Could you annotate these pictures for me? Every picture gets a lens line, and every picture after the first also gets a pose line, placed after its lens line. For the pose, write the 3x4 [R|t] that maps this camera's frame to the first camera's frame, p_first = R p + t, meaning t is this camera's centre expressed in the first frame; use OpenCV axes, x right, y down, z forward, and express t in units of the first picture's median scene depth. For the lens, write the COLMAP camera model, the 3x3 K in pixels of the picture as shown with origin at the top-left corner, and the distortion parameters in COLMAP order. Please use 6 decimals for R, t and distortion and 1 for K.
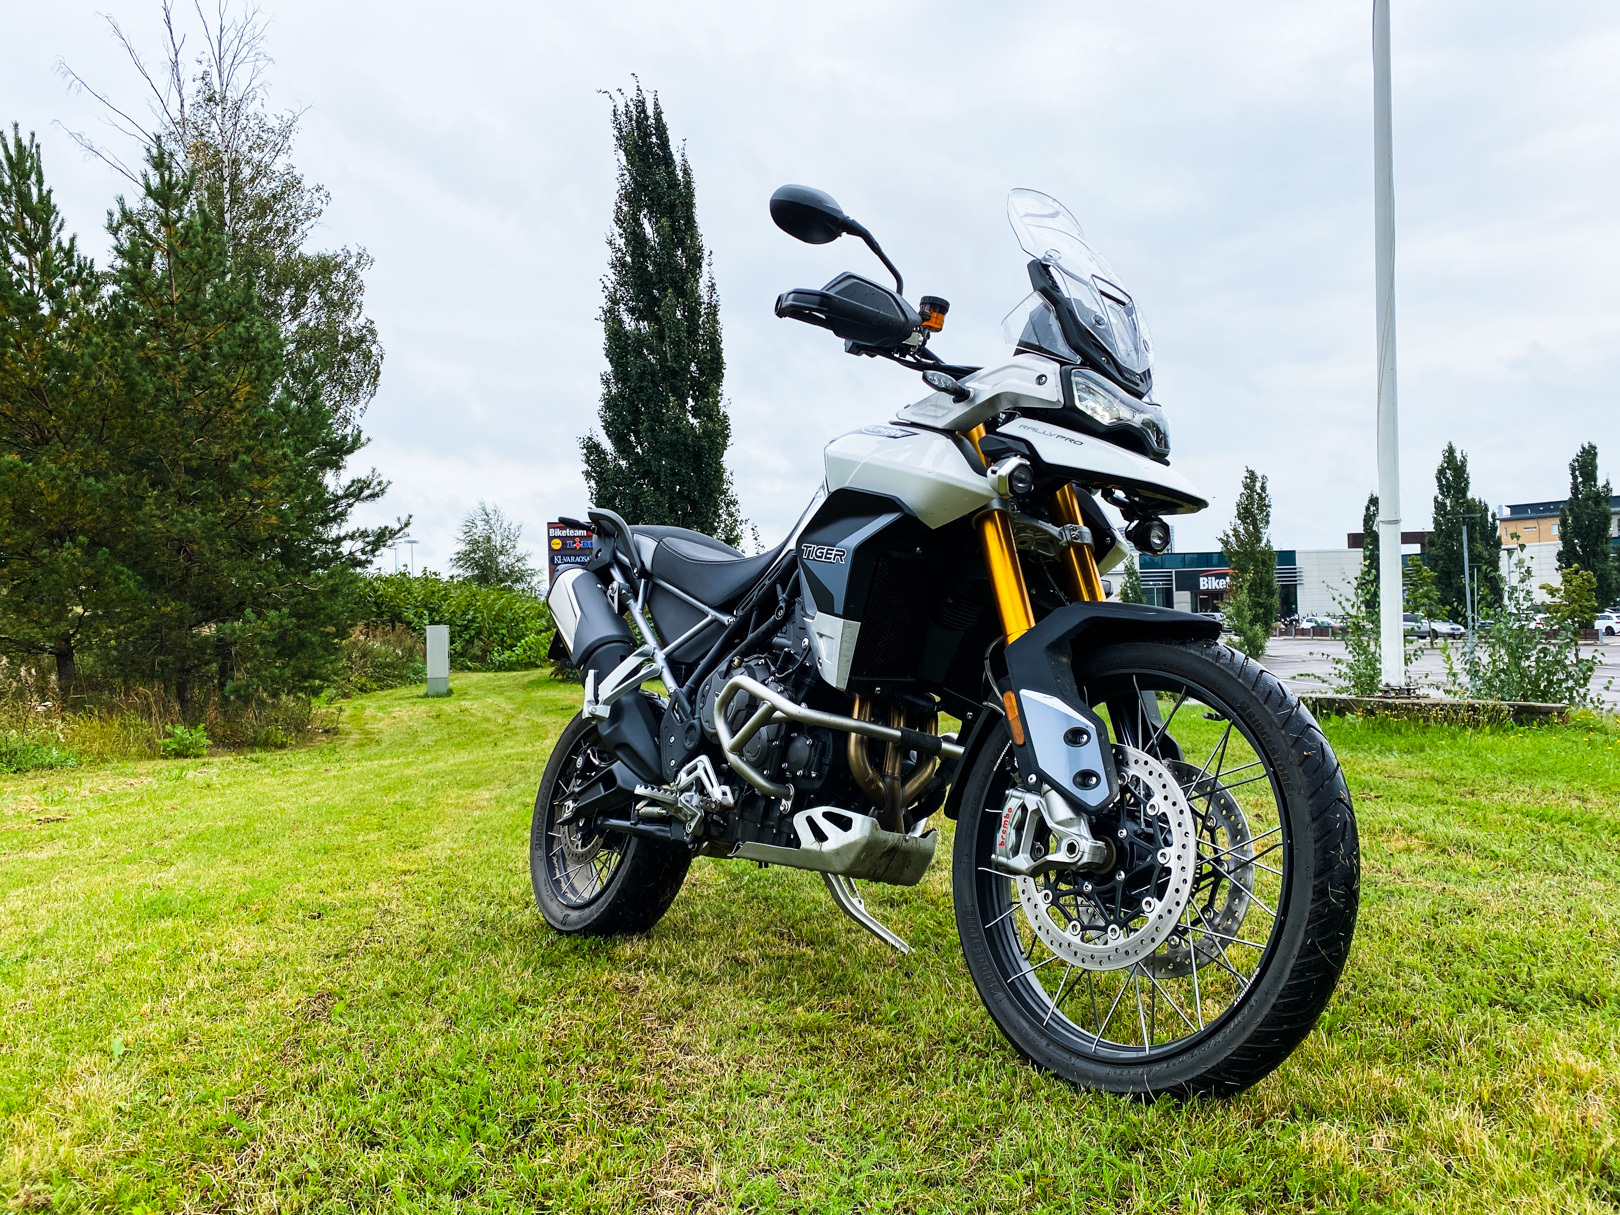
lens RADIAL K [[1240.8, 0, 801.9], [0, 1240.8, 602.5], [0, 0, 1]] dist [0.029458, -0.005434]
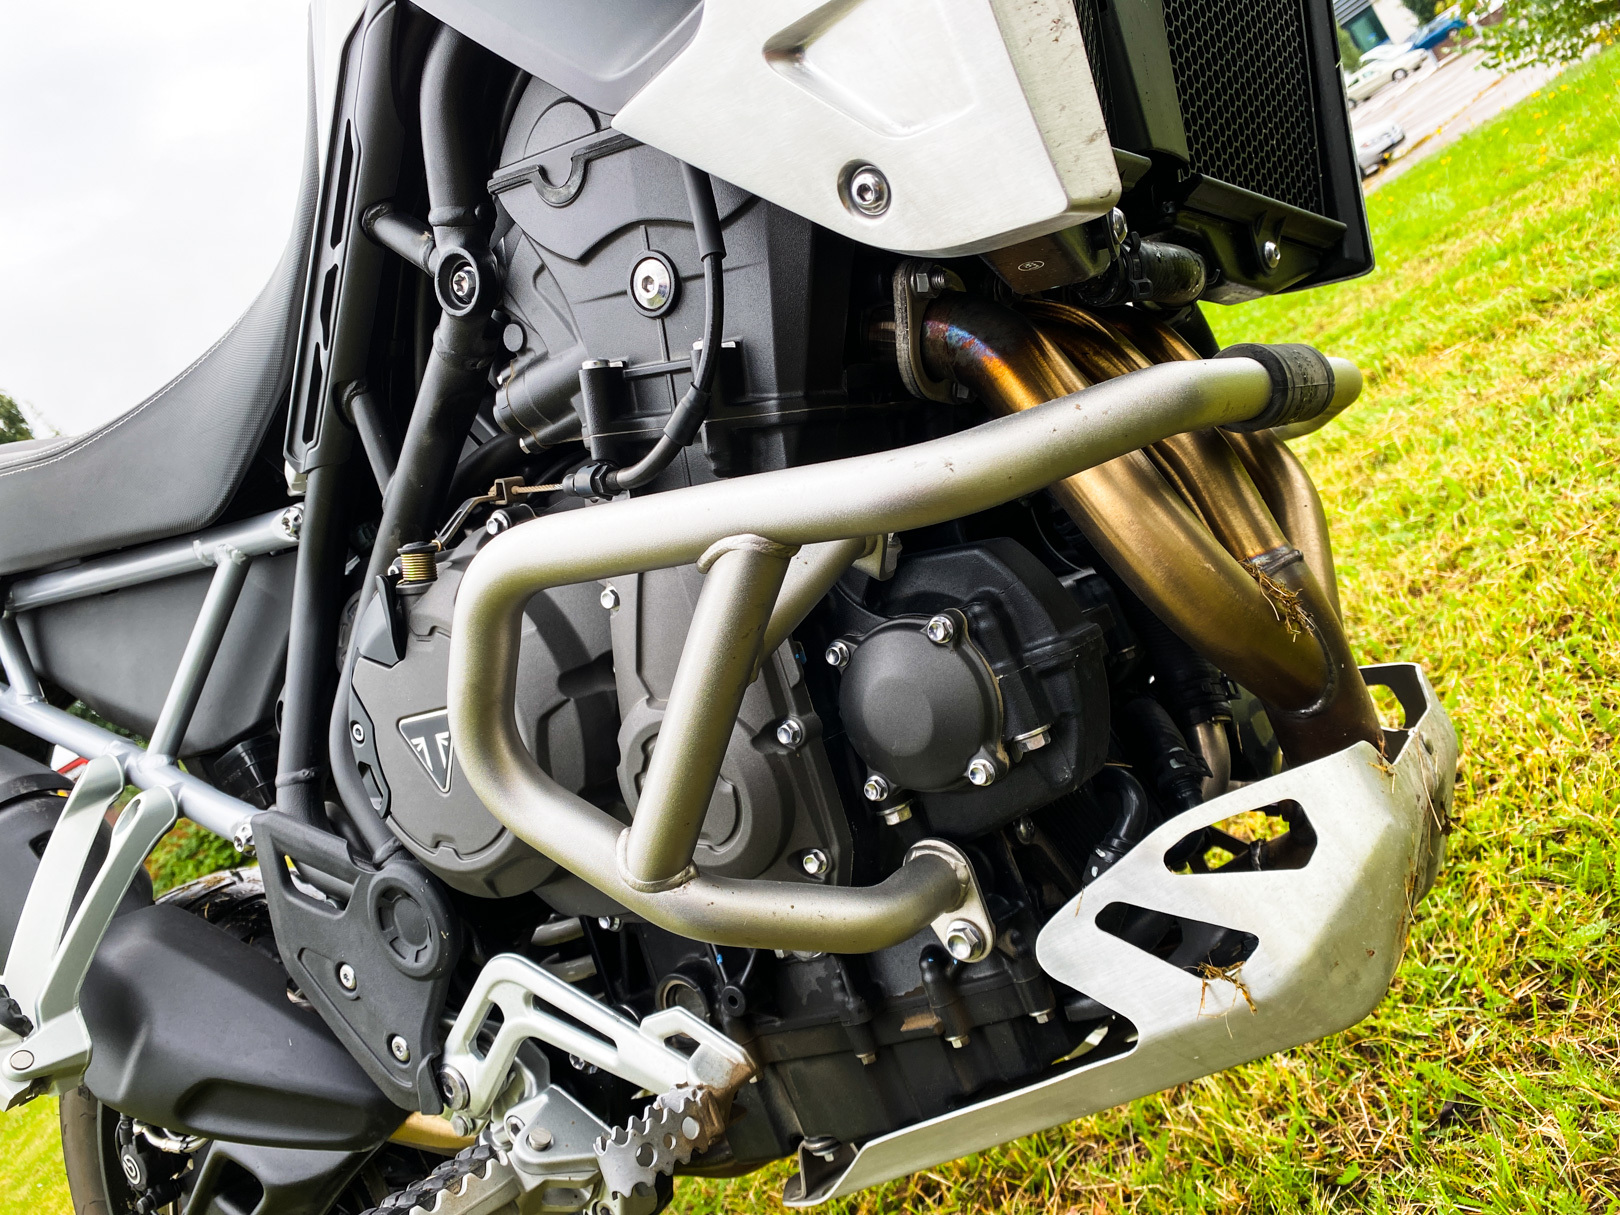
lens RADIAL K [[1240.8, 0, 801.9], [0, 1240.8, 602.5], [0, 0, 1]] dist [0.029458, -0.005434]
pose [[0.783933, -0.533555, 0.317441, -0.072141], [0.525087, 0.842611, 0.119538, 0.063335], [-0.331259, 0.072975, 0.940714, 0.727890]]
